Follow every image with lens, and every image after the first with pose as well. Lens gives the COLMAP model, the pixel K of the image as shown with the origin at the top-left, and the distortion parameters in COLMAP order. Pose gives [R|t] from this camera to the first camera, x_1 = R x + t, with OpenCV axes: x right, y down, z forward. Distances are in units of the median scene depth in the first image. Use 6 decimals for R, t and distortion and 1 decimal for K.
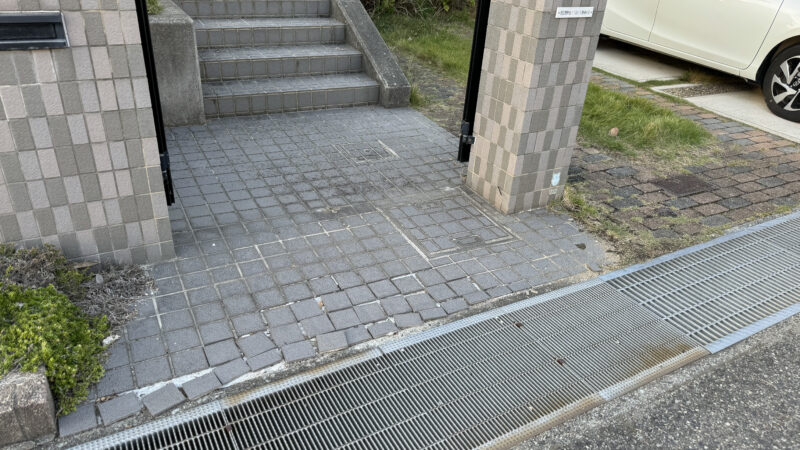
lens RADIAL K [[557.9, 0, 395.1], [0, 557.9, 228.5], [0, 0, 1]] dist [-0.000051, 0.000690]
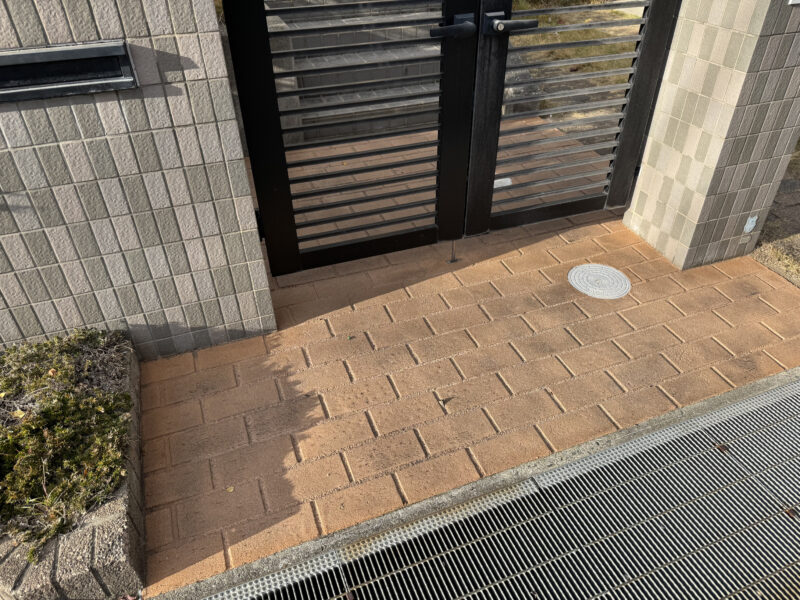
lens RADIAL K [[563.5, 0, 404.0], [0, 563.5, 297.4], [0, 0, 1]] dist [0.007979, -0.020770]
pose [[0.988857, 0.027979, -0.146214, -0.094169], [-0.007246, 0.990061, 0.140450, -0.136225], [0.148690, -0.137825, 0.979232, 0.234564]]
